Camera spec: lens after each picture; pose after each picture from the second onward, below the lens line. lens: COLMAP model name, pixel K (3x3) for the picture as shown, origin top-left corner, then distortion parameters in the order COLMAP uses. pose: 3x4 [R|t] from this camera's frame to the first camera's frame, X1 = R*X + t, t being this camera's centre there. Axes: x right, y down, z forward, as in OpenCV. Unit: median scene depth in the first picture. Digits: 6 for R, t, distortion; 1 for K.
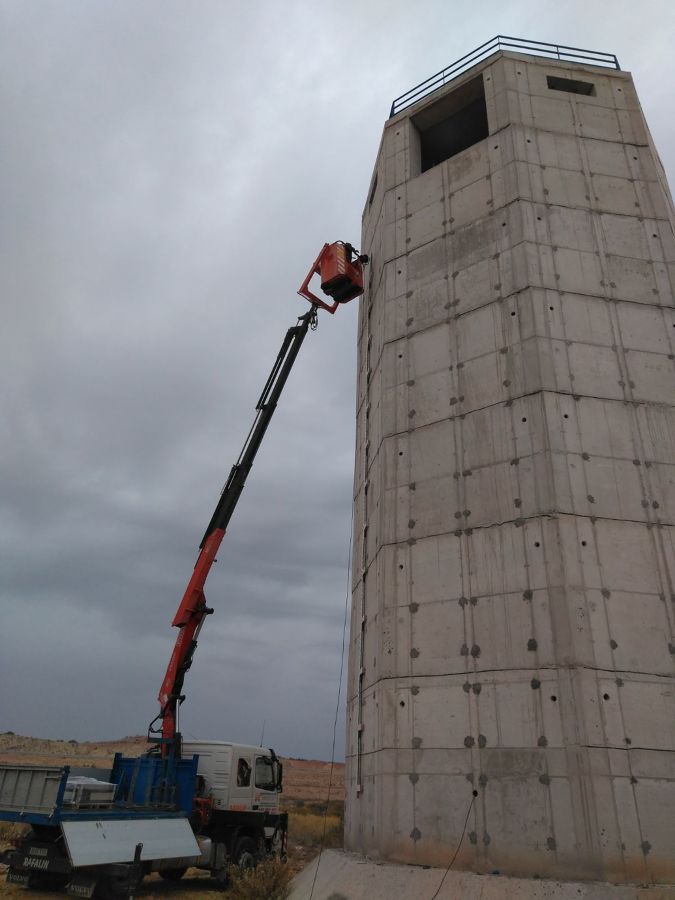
lens RADIAL K [[665.6, 0, 319.1], [0, 665.6, 450.9], [0, 0, 1]] dist [0.058581, -0.058917]
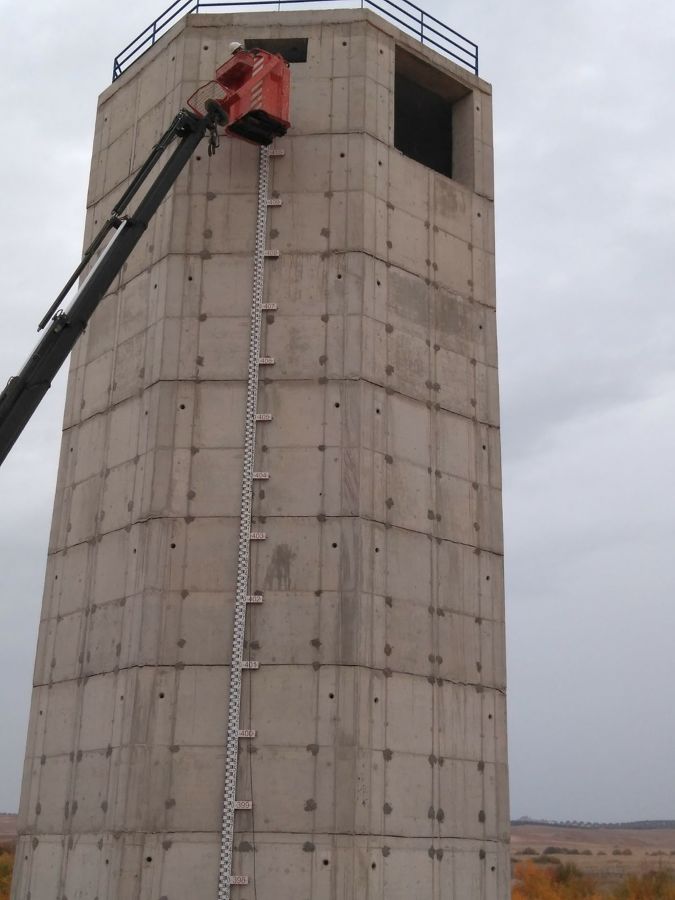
lens RADIAL K [[1158.4, 0, 366.9], [0, 1158.4, 453.8], [0, 0, 1]] dist [0.141028, -0.451800]
pose [[0.215384, 0.289753, 0.932552, -1.376086], [-0.458728, 0.873062, -0.165320, 0.157814], [-0.862078, -0.392180, 0.320962, 0.694762]]
